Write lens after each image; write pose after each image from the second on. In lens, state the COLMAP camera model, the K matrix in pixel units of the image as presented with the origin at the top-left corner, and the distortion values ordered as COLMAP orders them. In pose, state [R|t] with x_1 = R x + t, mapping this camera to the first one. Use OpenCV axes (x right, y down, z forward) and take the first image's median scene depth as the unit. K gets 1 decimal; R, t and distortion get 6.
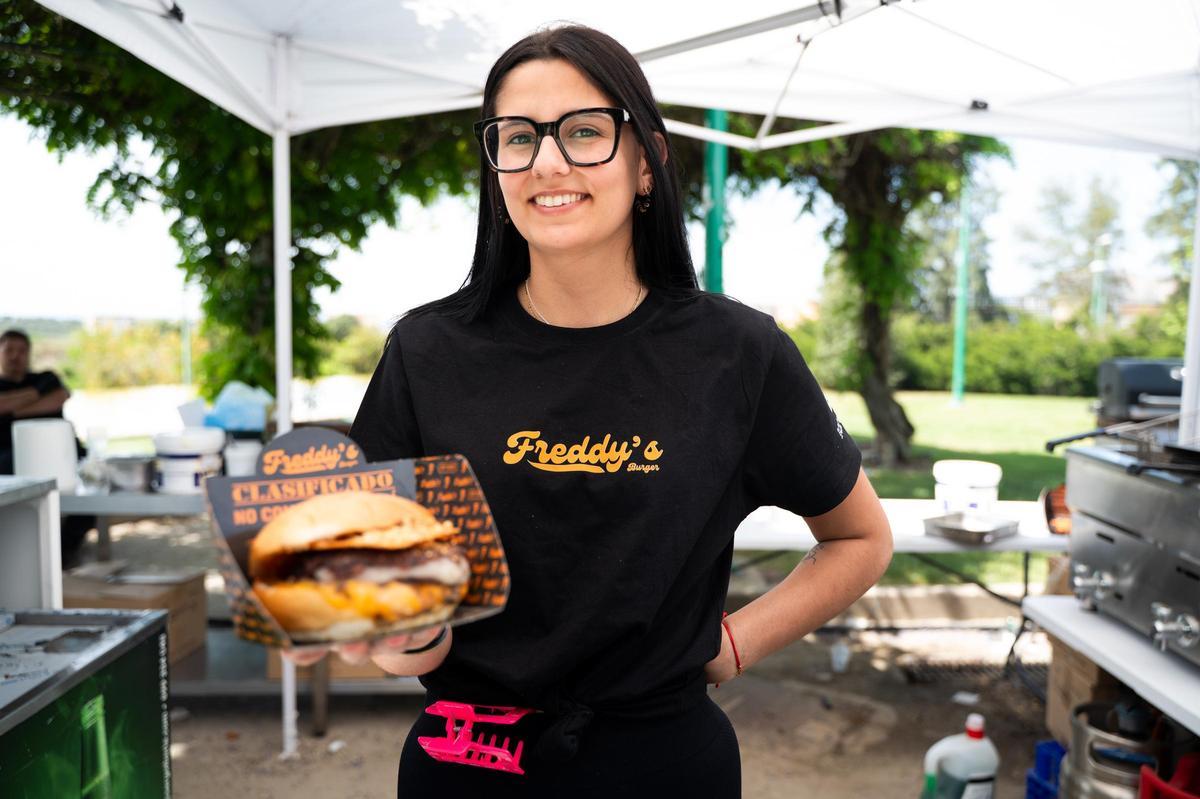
lens RADIAL K [[933.5, 0, 600.0], [0, 933.5, 399.5], [0, 0, 1]] dist [-0.002472, -0.002491]
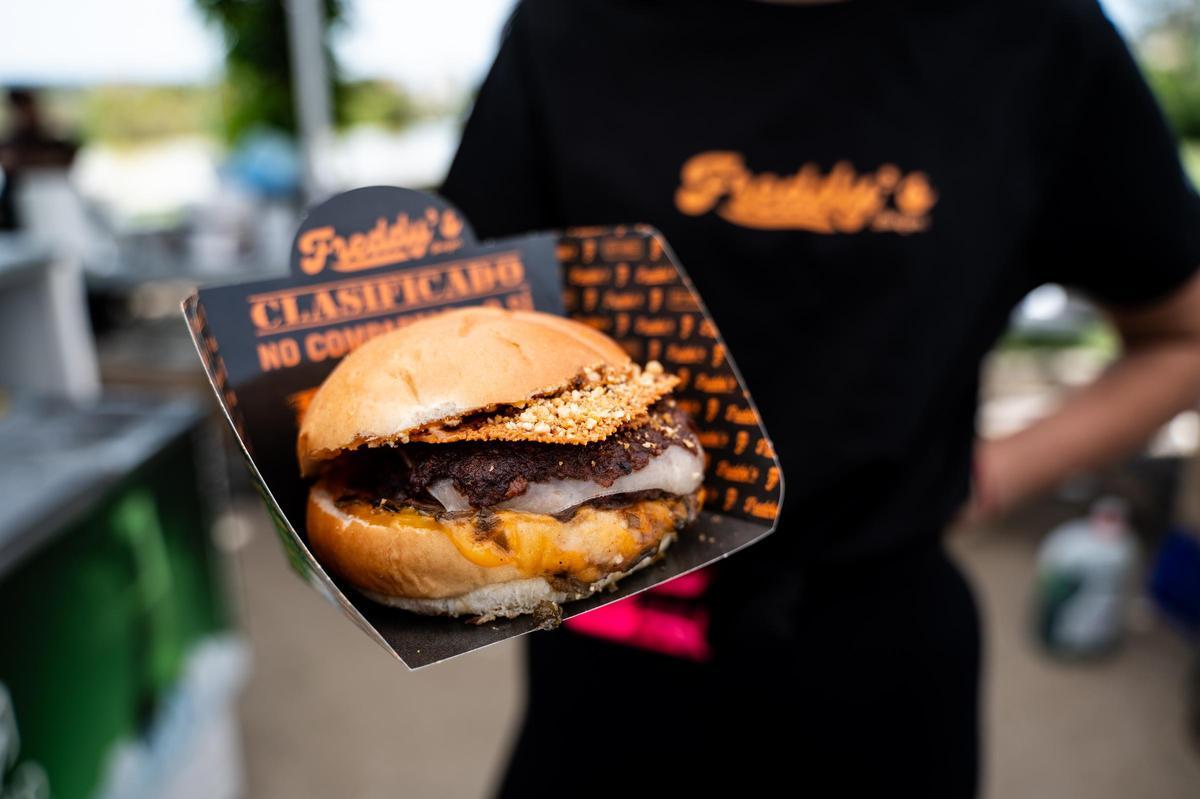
lens RADIAL K [[933.5, 0, 600.0], [0, 933.5, 399.5], [0, 0, 1]] dist [-0.002472, -0.002491]
pose [[0.998872, -0.018066, -0.043922, -0.159153], [0.029829, 0.958303, 0.284192, -0.000605], [0.036956, -0.285182, 0.957761, 0.449525]]
